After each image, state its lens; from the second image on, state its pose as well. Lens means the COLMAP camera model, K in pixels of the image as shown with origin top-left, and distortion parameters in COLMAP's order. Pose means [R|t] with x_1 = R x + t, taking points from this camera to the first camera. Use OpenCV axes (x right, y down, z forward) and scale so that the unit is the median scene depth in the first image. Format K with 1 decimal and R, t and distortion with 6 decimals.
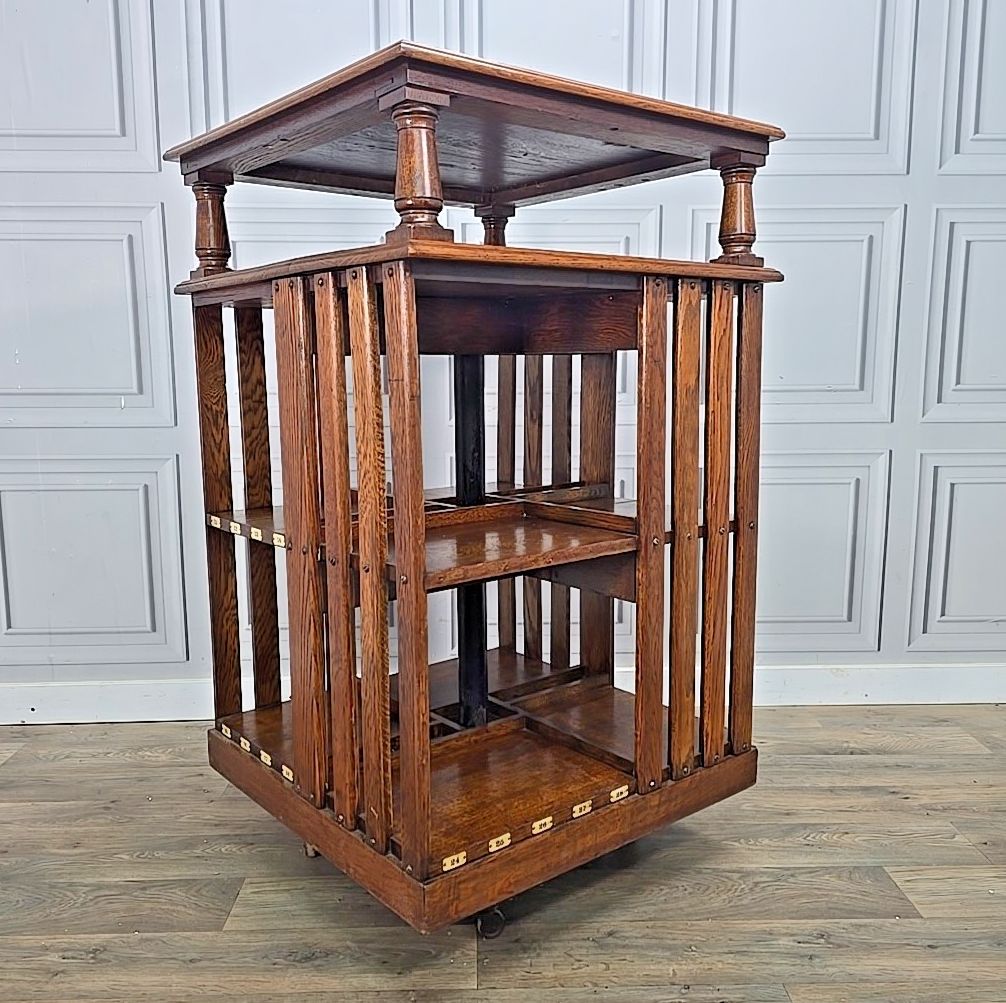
lens RADIAL K [[967.7, 0, 496.9], [0, 967.7, 504.6], [0, 0, 1]] dist [0.085168, -0.097403]
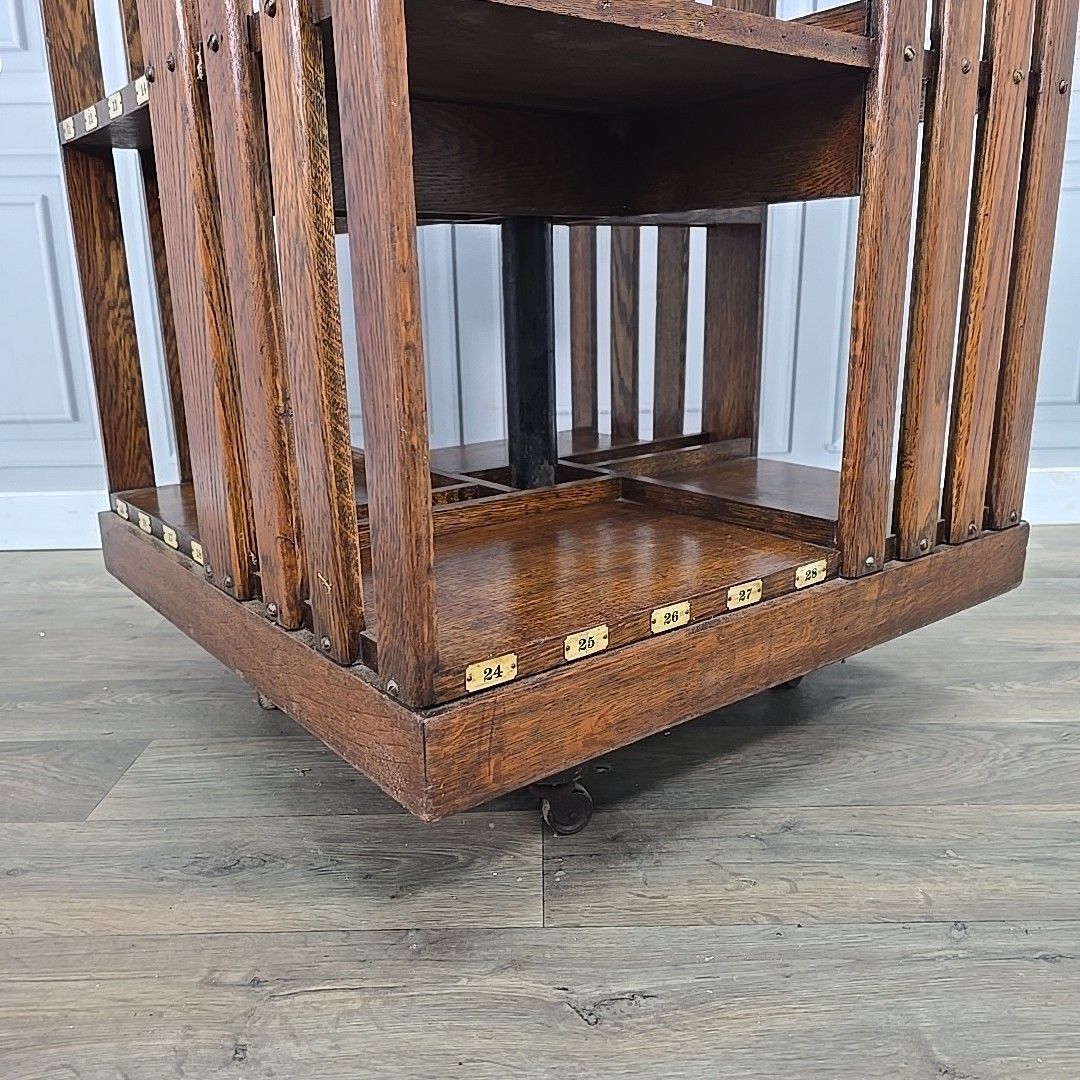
lens RADIAL K [[973.1, 0, 540.0], [0, 973.1, 540.0], [0, 0, 1]] dist [0.061320, -0.058610]
pose [[0.999743, -0.005392, -0.021998, -0.007519], [0.007864, 0.993464, 0.113873, 0.194292], [0.021241, -0.114017, 0.993252, 0.426261]]
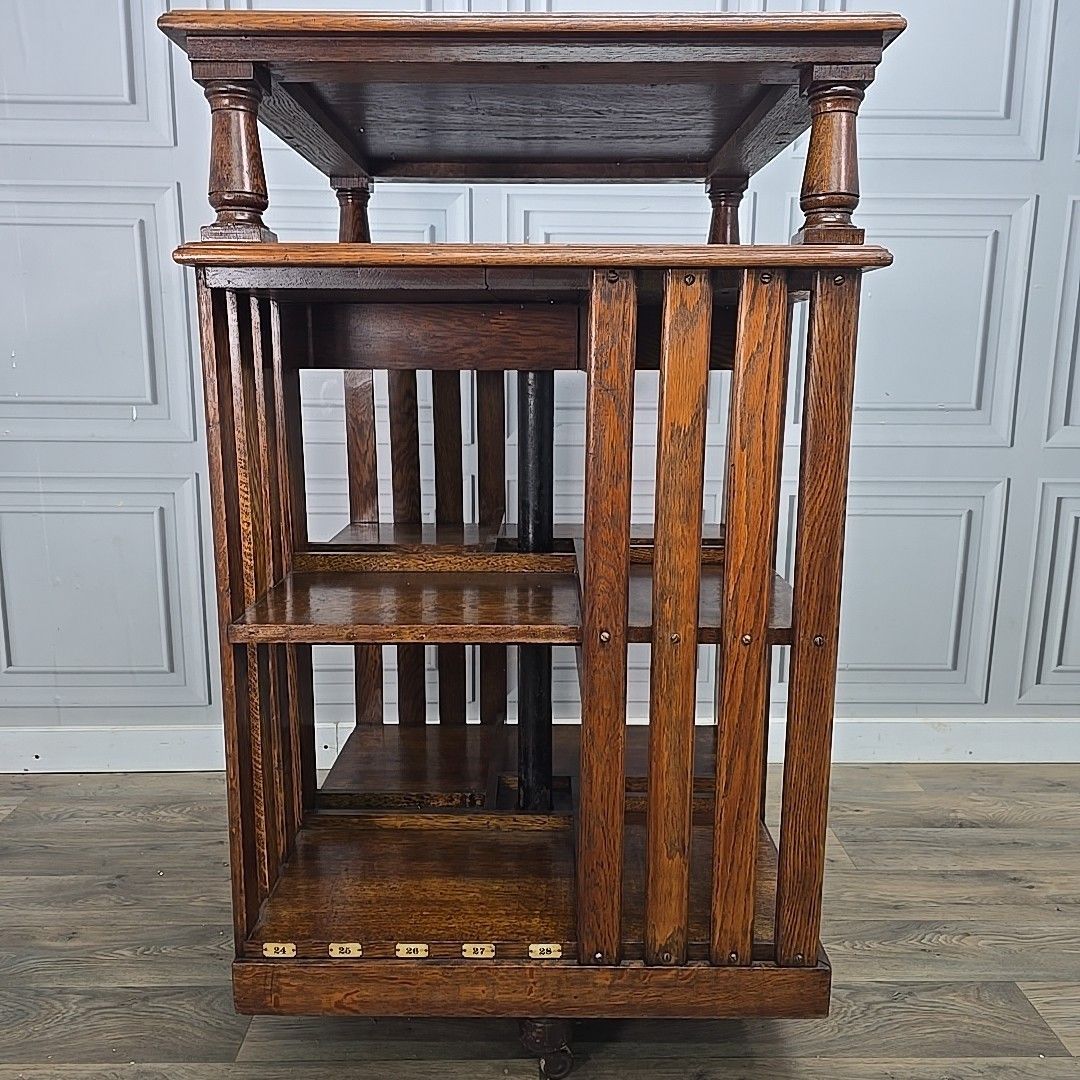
lens RADIAL K [[973.1, 0, 540.0], [0, 973.1, 540.0], [0, 0, 1]] dist [0.061320, -0.058610]
pose [[0.999905, 0.013353, -0.003490, -0.020675], [-0.013204, 0.999123, 0.039742, -0.042686], [0.004017, -0.039692, 0.999204, 0.162878]]
